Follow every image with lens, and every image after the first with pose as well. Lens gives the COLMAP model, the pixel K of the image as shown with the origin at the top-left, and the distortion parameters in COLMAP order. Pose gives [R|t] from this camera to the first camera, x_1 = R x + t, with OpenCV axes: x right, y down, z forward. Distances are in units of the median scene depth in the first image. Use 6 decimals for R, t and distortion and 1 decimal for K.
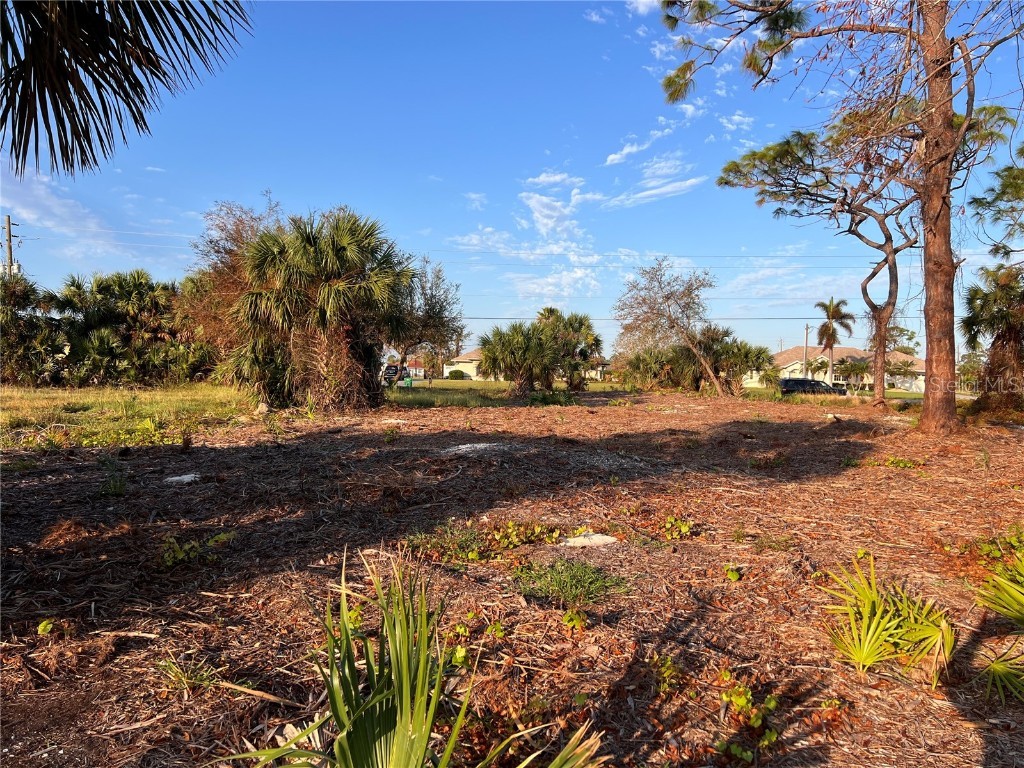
lens RADIAL K [[750.8, 0, 512.0], [0, 750.8, 384.0], [0, 0, 1]] dist [0.037236, -0.041069]
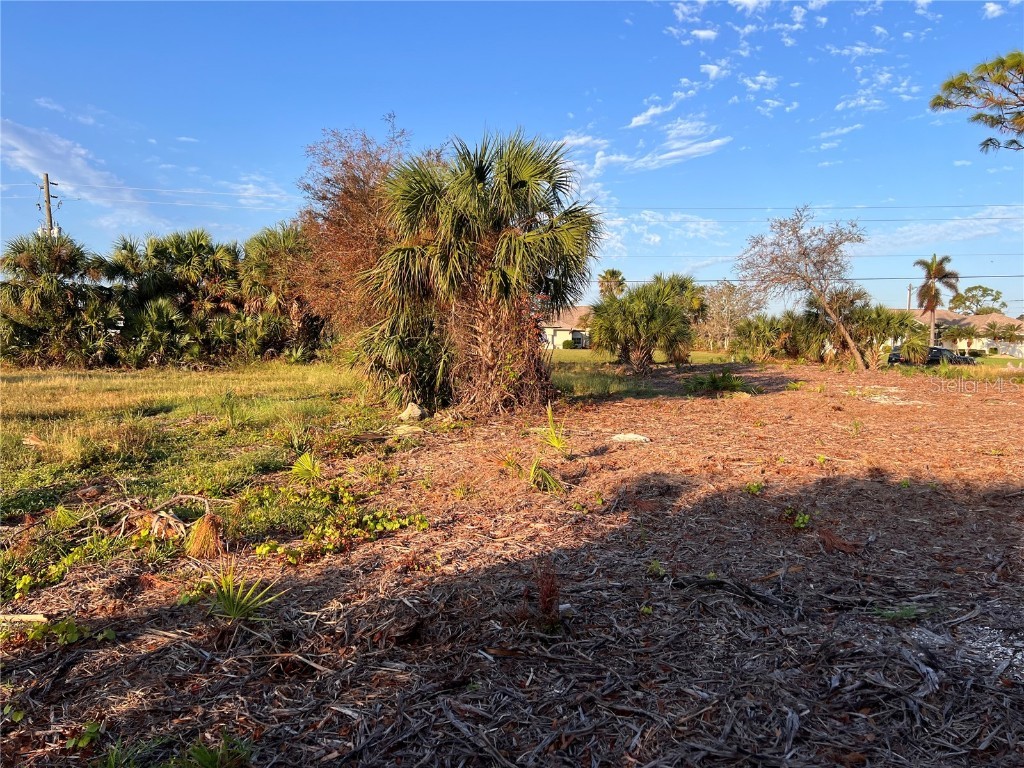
lens RADIAL K [[750.8, 0, 512.0], [0, 750.8, 384.0], [0, 0, 1]] dist [0.037236, -0.041069]
pose [[0.999312, -0.005941, -0.036605, -0.109020], [0.007672, 0.998850, 0.047319, -0.013627], [0.036281, -0.047568, 0.998209, 0.150188]]
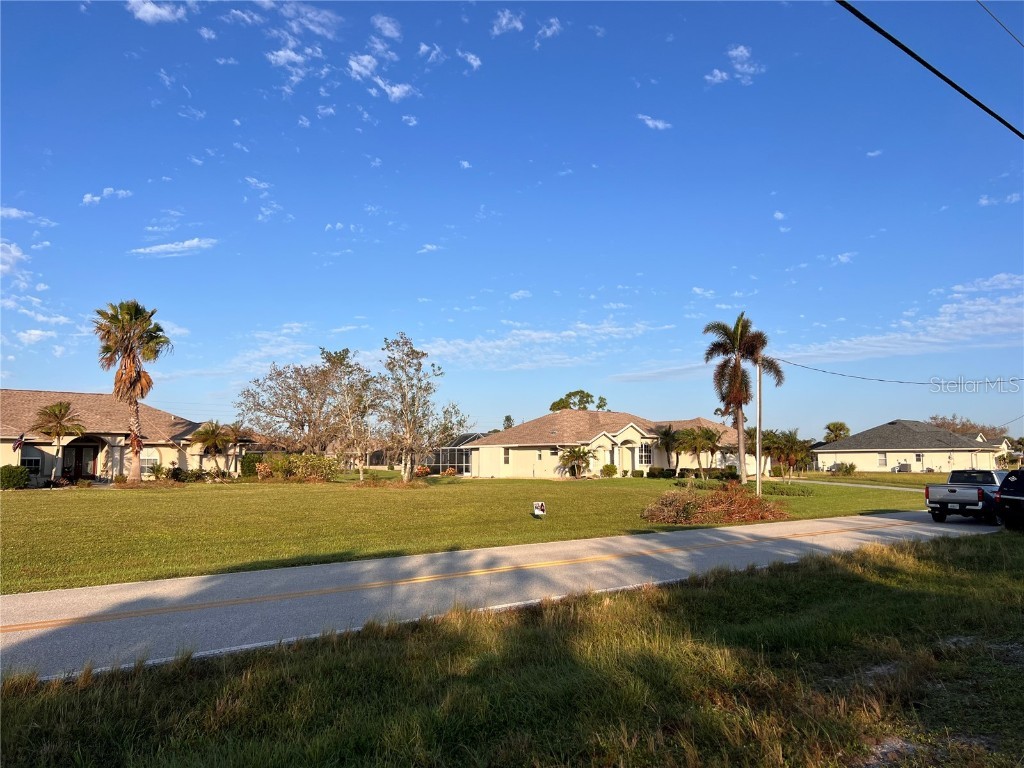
lens RADIAL K [[750.8, 0, 512.0], [0, 750.8, 384.0], [0, 0, 1]] dist [0.037236, -0.041069]
pose [[0.790854, 0.035591, 0.610969, -0.096405], [0.030118, 0.994835, -0.096938, -0.032475], [-0.611263, 0.095065, 0.785697, 1.501230]]
